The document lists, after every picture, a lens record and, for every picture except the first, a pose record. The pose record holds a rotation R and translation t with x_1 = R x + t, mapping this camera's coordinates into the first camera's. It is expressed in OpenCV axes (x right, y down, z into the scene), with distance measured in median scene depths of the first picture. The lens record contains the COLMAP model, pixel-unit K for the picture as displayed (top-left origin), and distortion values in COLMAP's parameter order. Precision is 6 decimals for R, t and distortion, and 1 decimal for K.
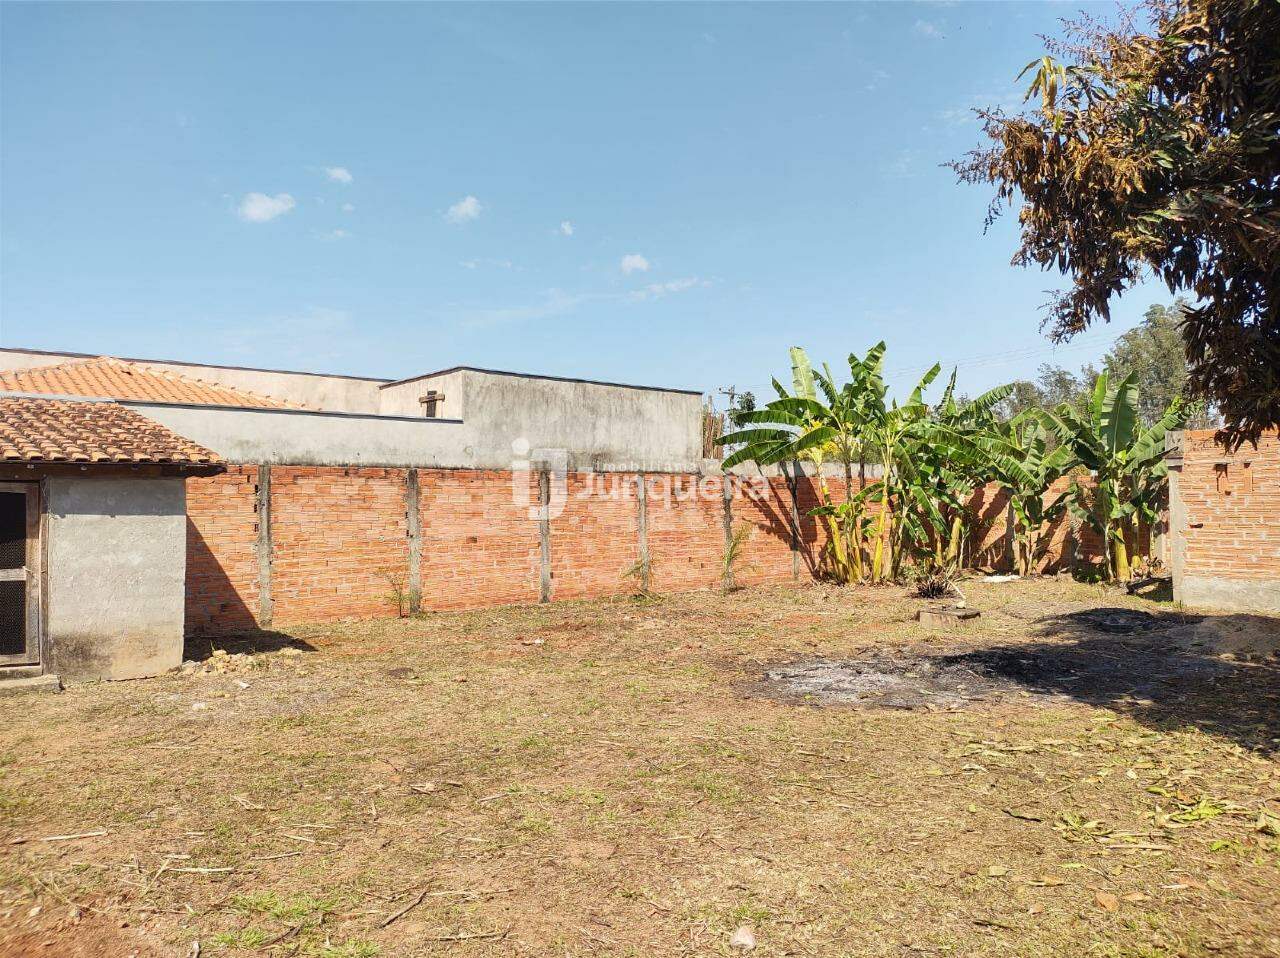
lens RADIAL K [[947.2, 0, 641.4], [0, 947.2, 494.5], [0, 0, 1]] dist [0.051221, -0.047872]
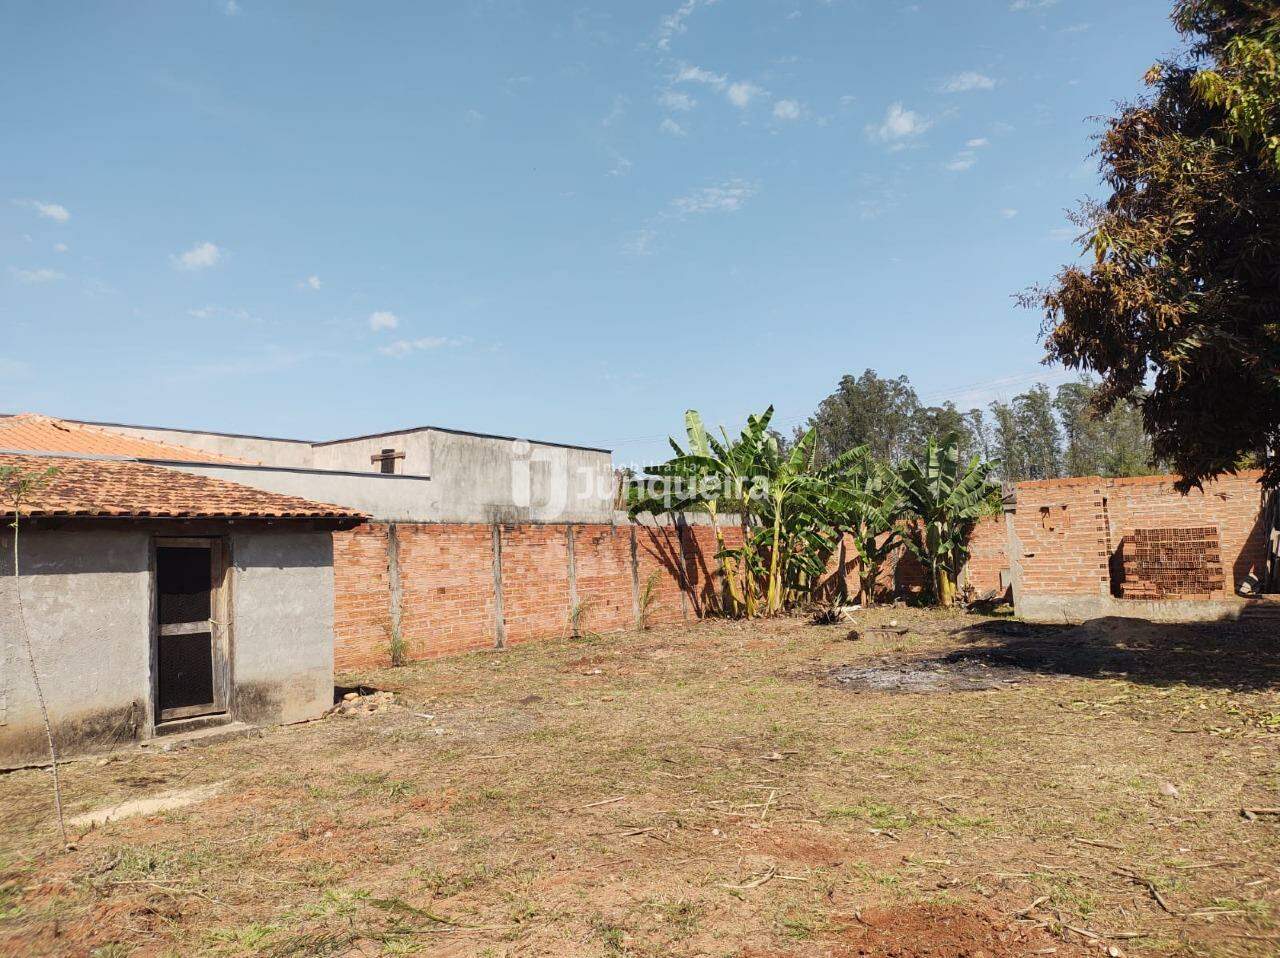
lens RADIAL K [[948.4, 0, 633.6], [0, 948.4, 473.2], [0, 0, 1]] dist [0.049508, -0.047077]
pose [[0.957576, -0.005048, 0.288138, -0.267879], [0.028609, 0.996573, -0.077615, 0.006095], [-0.286758, 0.082565, 0.954438, -0.074329]]
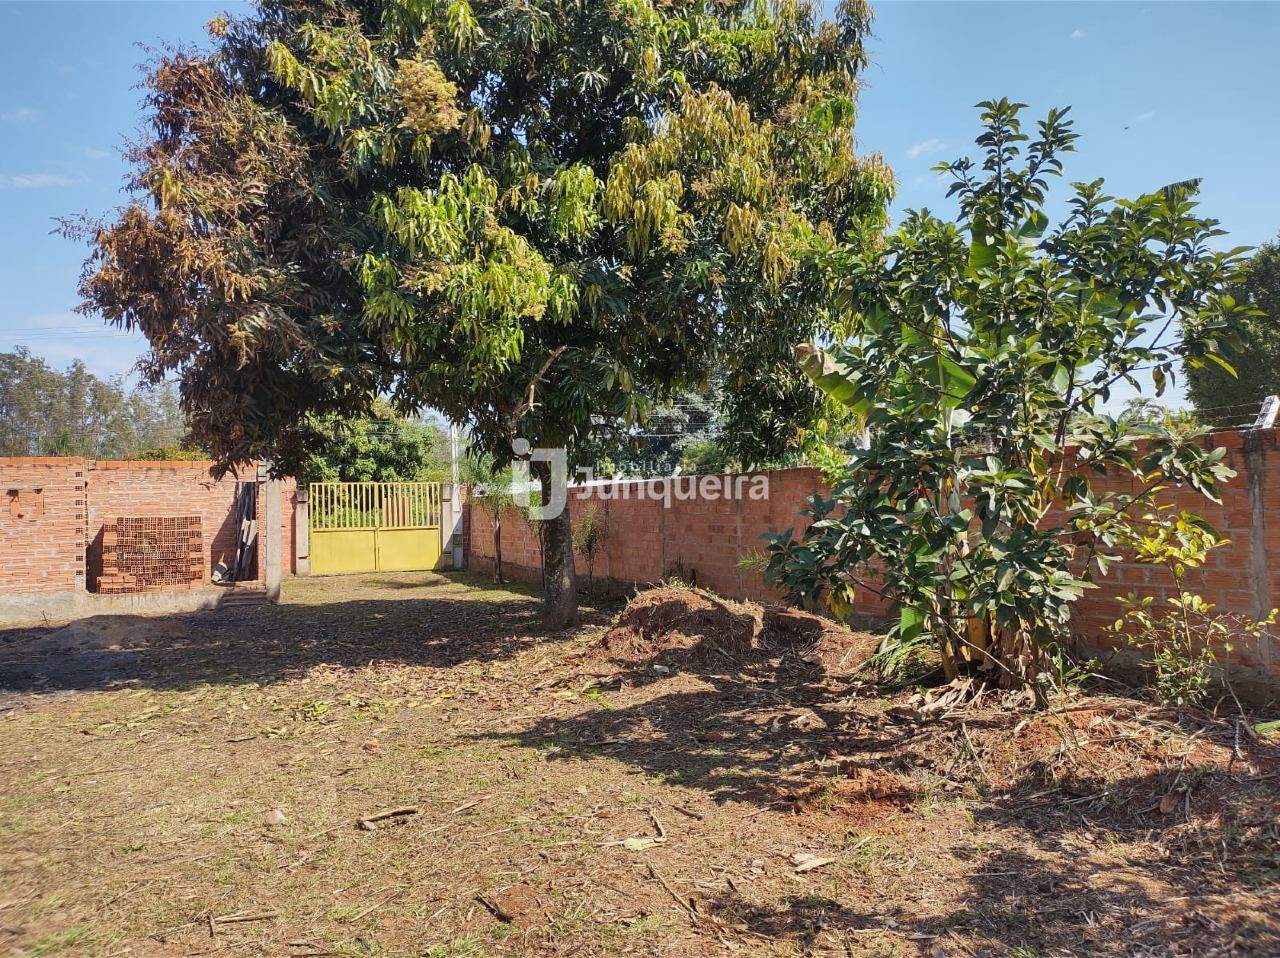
lens RADIAL K [[948.4, 0, 633.6], [0, 948.4, 473.2], [0, 0, 1]] dist [0.049508, -0.047077]
pose [[0.244992, 0.036977, 0.968820, -0.250217], [0.014665, 0.999017, -0.041838, 0.005137], [-0.969414, 0.024457, 0.244209, 0.030750]]
